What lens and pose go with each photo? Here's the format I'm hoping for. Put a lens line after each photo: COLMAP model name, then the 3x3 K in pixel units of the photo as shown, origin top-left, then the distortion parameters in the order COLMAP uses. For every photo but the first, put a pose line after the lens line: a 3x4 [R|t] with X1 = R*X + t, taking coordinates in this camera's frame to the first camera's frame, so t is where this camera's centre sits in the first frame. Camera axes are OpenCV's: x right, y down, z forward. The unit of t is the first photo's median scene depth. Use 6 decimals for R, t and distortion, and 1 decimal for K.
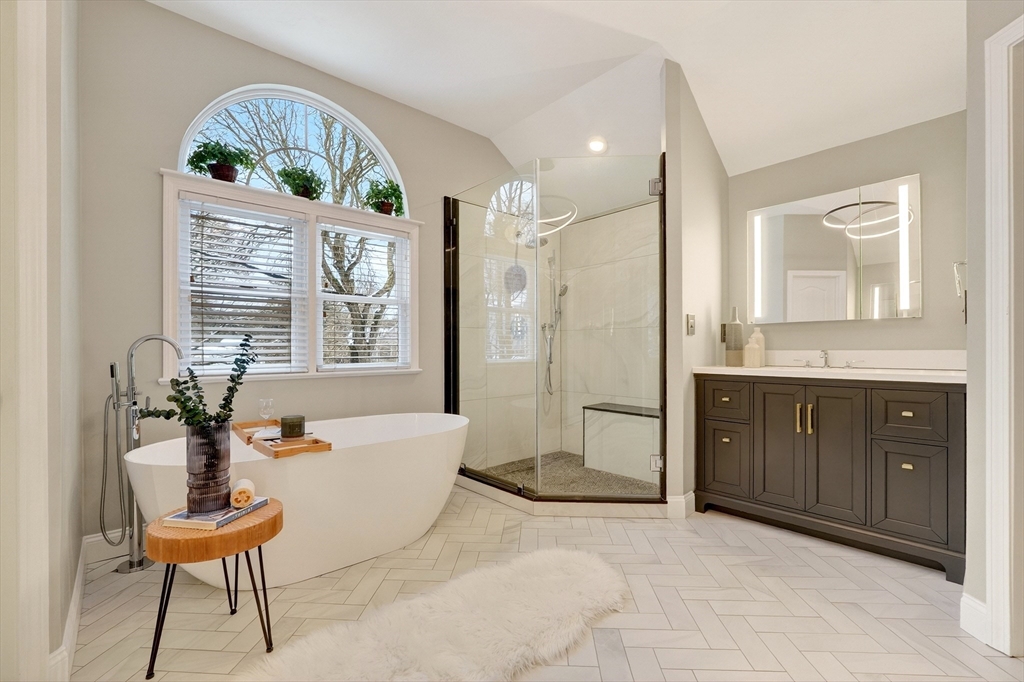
lens RADIAL K [[438.3, 0, 514.1], [0, 438.3, 350.3], [0, 0, 1]] dist [-0.003110, 0.000057]
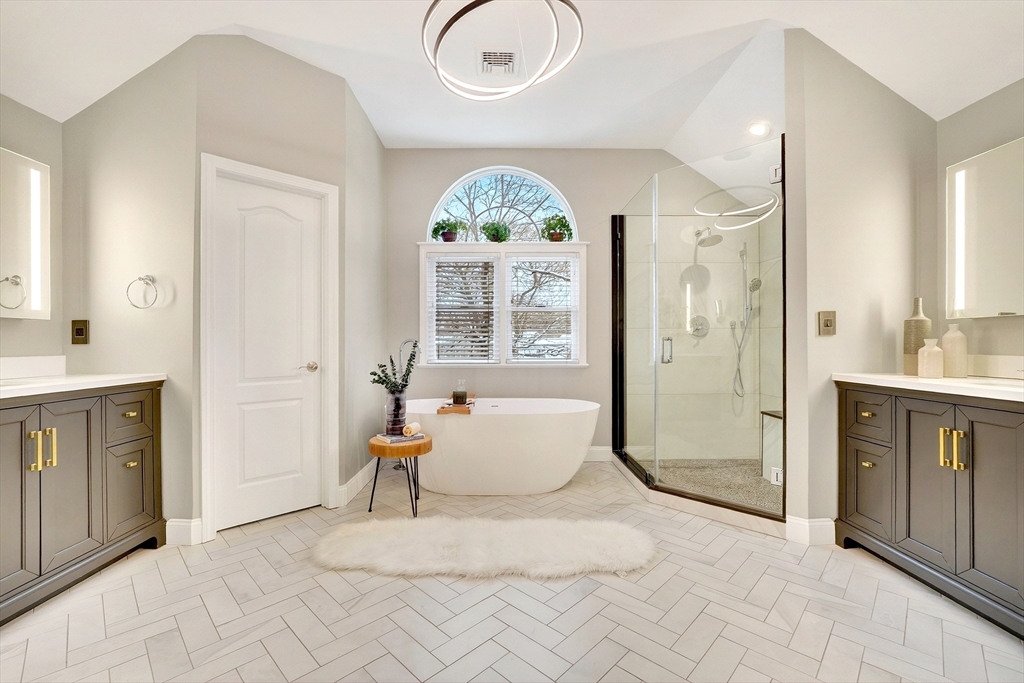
lens RADIAL K [[433.0, 0, 512.2], [0, 433.0, 345.8], [0, 0, 1]] dist [-0.000302, 0.000202]
pose [[0.754719, 0.007397, -0.656007, 0.488541], [-0.006157, 0.999972, 0.004192, -0.013665], [0.656020, 0.000875, 0.754743, -0.037660]]
